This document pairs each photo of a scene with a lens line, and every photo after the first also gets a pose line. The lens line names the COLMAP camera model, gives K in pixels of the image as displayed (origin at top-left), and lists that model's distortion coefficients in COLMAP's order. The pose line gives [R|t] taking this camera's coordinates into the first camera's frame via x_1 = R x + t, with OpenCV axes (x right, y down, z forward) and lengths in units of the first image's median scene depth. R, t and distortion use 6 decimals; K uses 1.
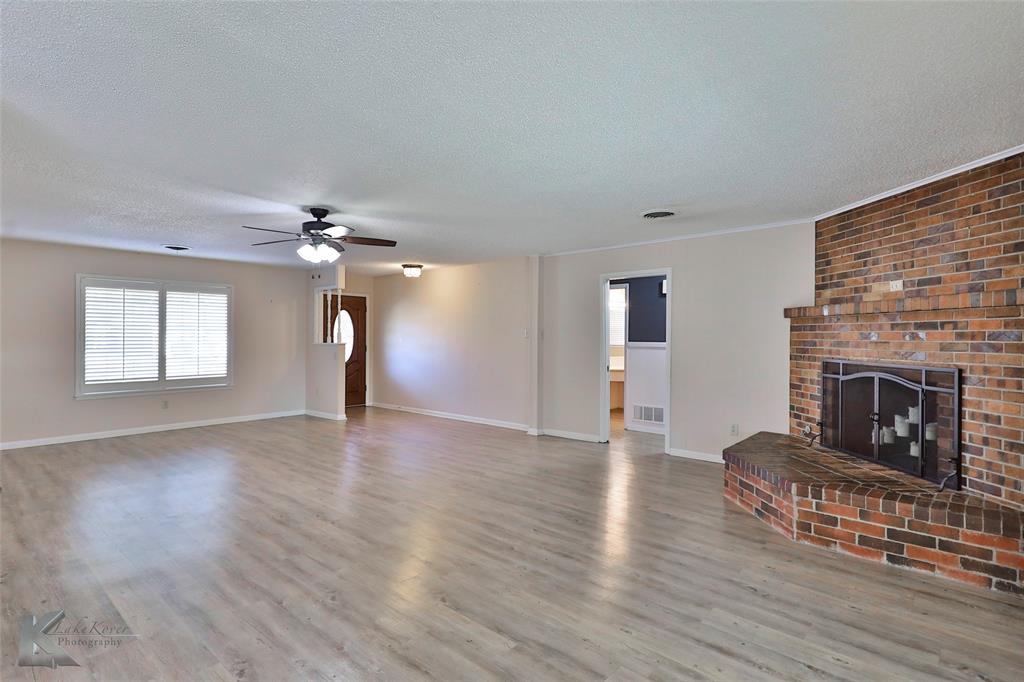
lens RADIAL K [[512.1, 0, 509.6], [0, 512.1, 336.3], [0, 0, 1]] dist [0.023944, -0.007676]
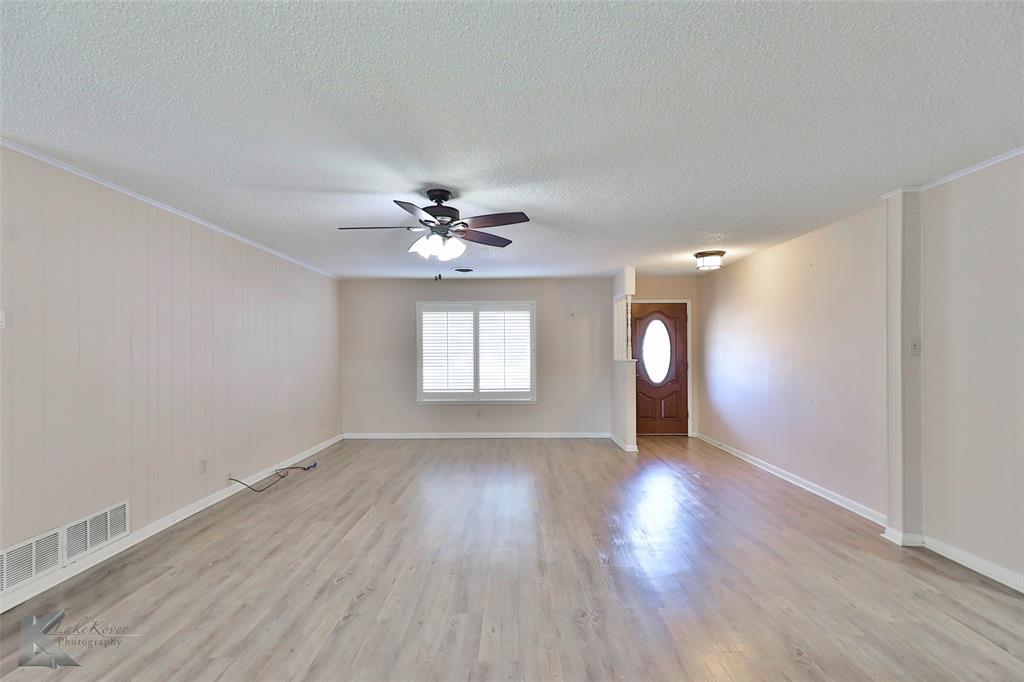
lens RADIAL K [[490.7, 0, 506.7], [0, 490.7, 341.6], [0, 0, 1]] dist [0.020828, -0.006928]
pose [[0.656050, -0.020634, -0.754436, 0.260518], [0.006881, 0.999748, -0.021361, -0.000017], [0.754686, 0.008823, 0.656026, 0.580245]]
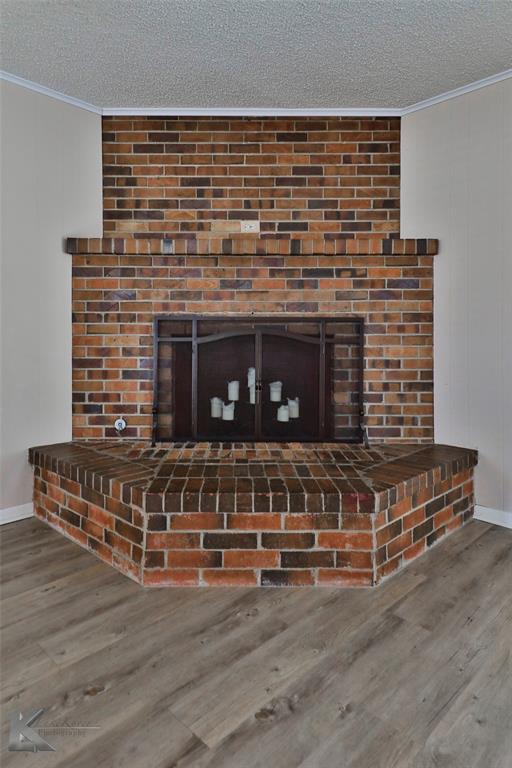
lens RADIAL K [[477.5, 0, 237.5], [0, 477.5, 339.6], [0, 0, 1]] dist [0.034838, -0.001765]
pose [[0.060797, -0.012188, 0.998076, -0.029644], [0.000731, 0.999926, 0.012166, 0.066542], [-0.998150, -0.000010, 0.060801, 0.842835]]
